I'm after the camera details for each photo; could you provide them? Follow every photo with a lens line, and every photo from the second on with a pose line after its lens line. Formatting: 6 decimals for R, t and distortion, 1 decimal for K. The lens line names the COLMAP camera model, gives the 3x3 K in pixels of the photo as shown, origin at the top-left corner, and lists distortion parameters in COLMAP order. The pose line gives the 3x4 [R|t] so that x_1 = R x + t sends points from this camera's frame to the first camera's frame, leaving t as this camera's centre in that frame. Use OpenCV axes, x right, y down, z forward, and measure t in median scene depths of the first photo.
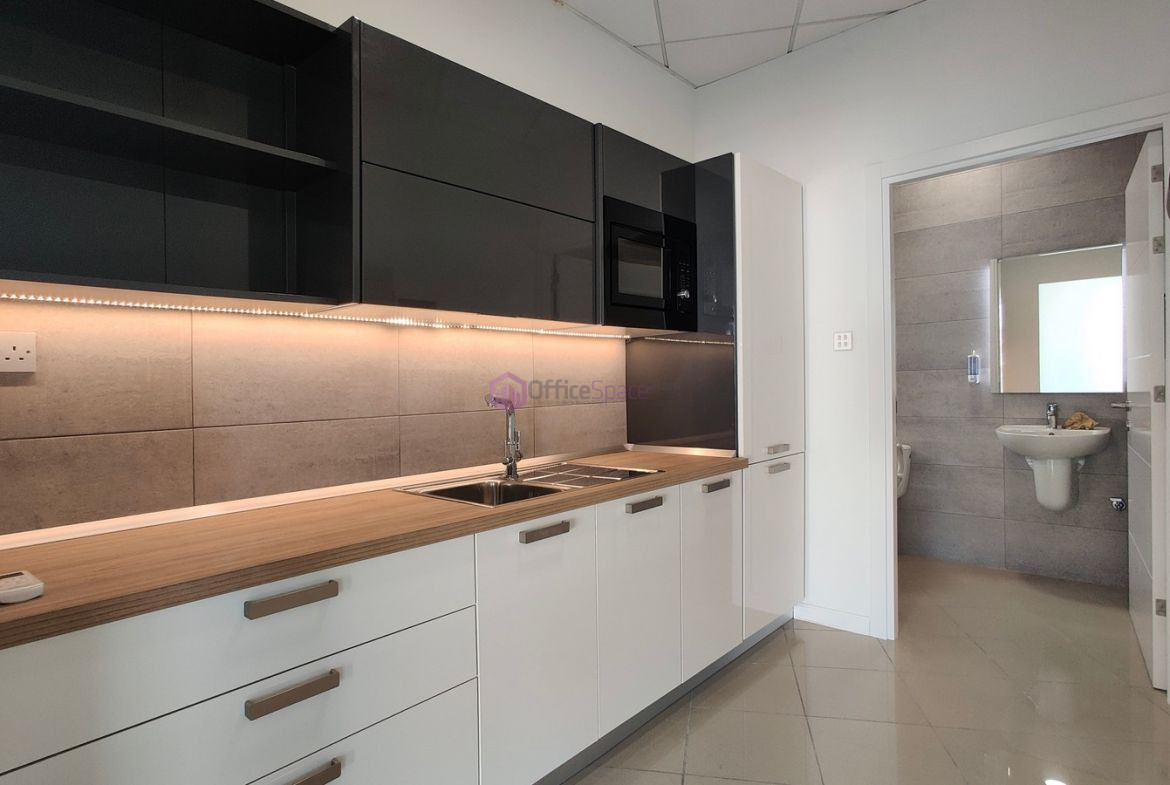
lens RADIAL K [[642.6, 0, 585.0], [0, 642.6, 392.5], [0, 0, 1]] dist [-0.024152, 0.035674]
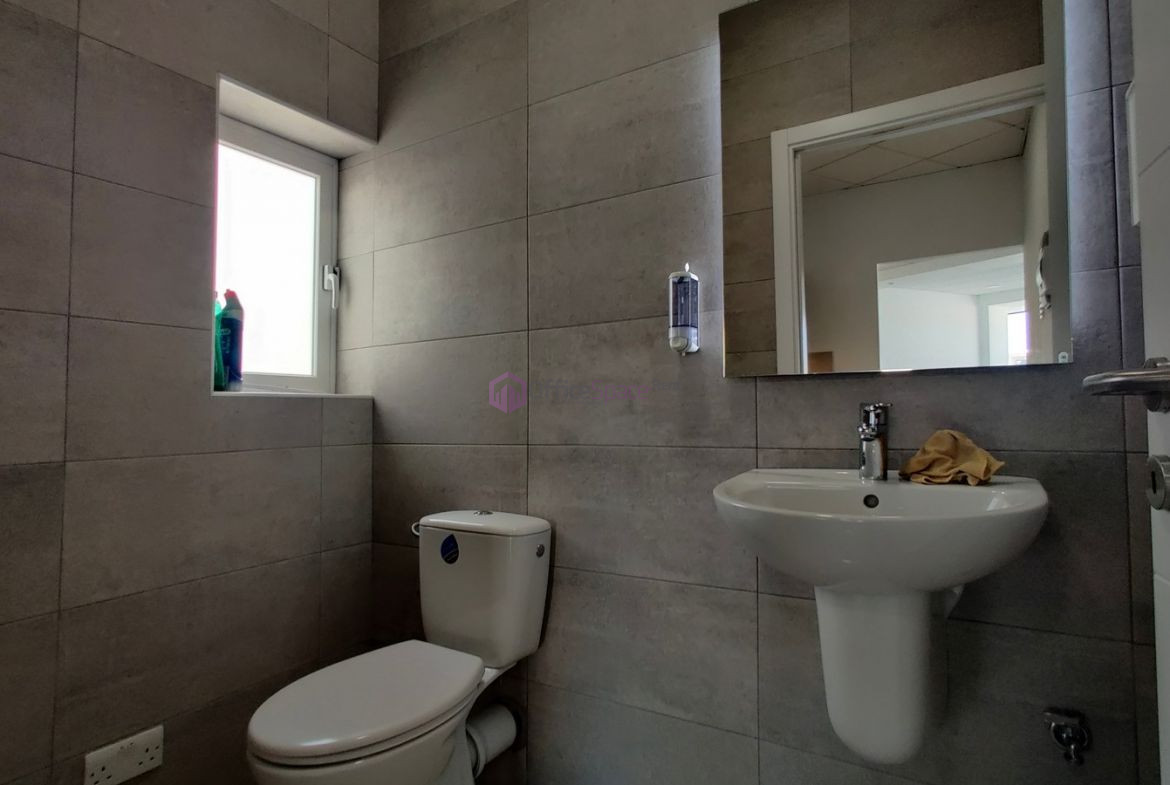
lens RADIAL K [[642.6, 0, 585.0], [0, 642.6, 392.5], [0, 0, 1]] dist [-0.024152, 0.035674]
pose [[0.985573, 0.015588, 0.168531, 0.531356], [-0.007471, 0.998786, -0.048691, 0.029045], [-0.169085, 0.046730, 0.984493, 0.706018]]
